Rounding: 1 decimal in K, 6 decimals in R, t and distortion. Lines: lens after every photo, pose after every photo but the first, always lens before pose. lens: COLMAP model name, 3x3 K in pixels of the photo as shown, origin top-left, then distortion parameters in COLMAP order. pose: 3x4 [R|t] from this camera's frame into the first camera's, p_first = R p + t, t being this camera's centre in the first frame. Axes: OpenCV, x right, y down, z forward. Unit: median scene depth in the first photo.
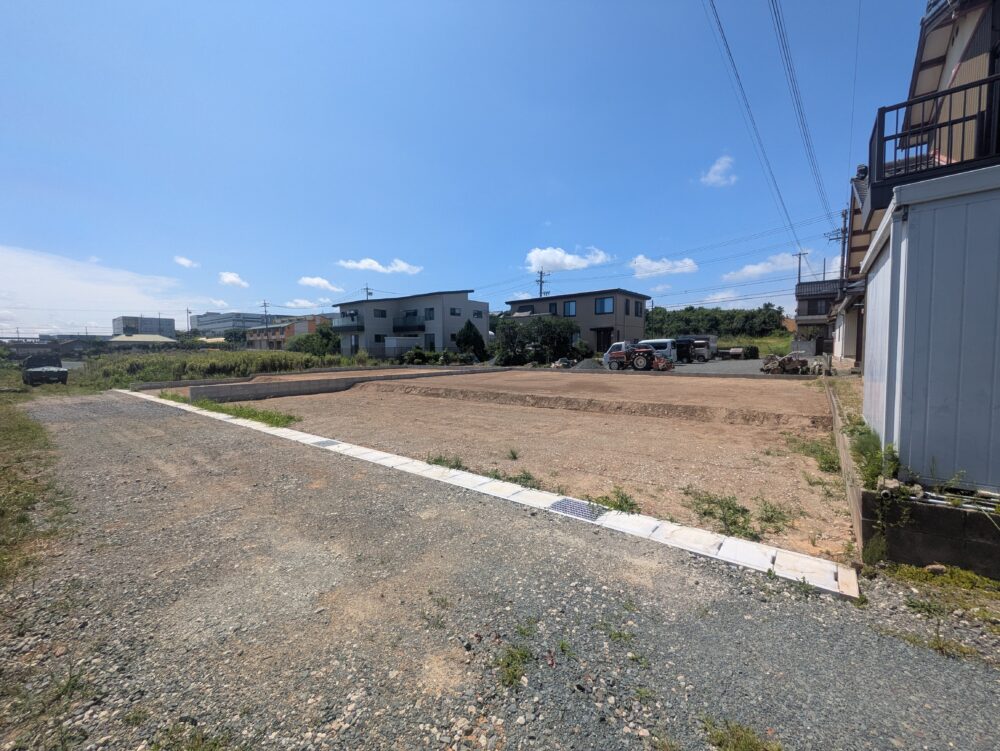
lens RADIAL K [[396.4, 0, 500.0], [0, 396.4, 378.1], [0, 0, 1]] dist [-0.001547, 0.000849]
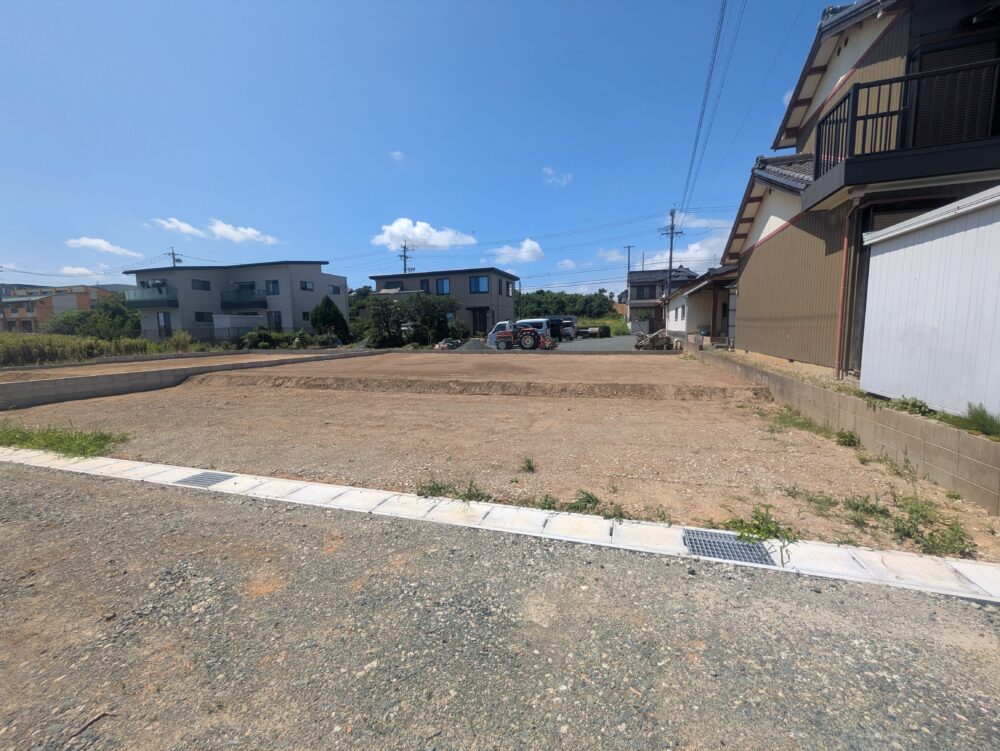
lens RADIAL K [[396.4, 0, 500.3], [0, 396.4, 374.0], [0, 0, 1]] dist [-0.001547, 0.000849]
pose [[0.933158, -0.044660, 0.356681, -0.147259], [0.031384, 0.998585, 0.042927, -0.005589], [-0.358094, -0.028863, 0.933239, 0.179645]]
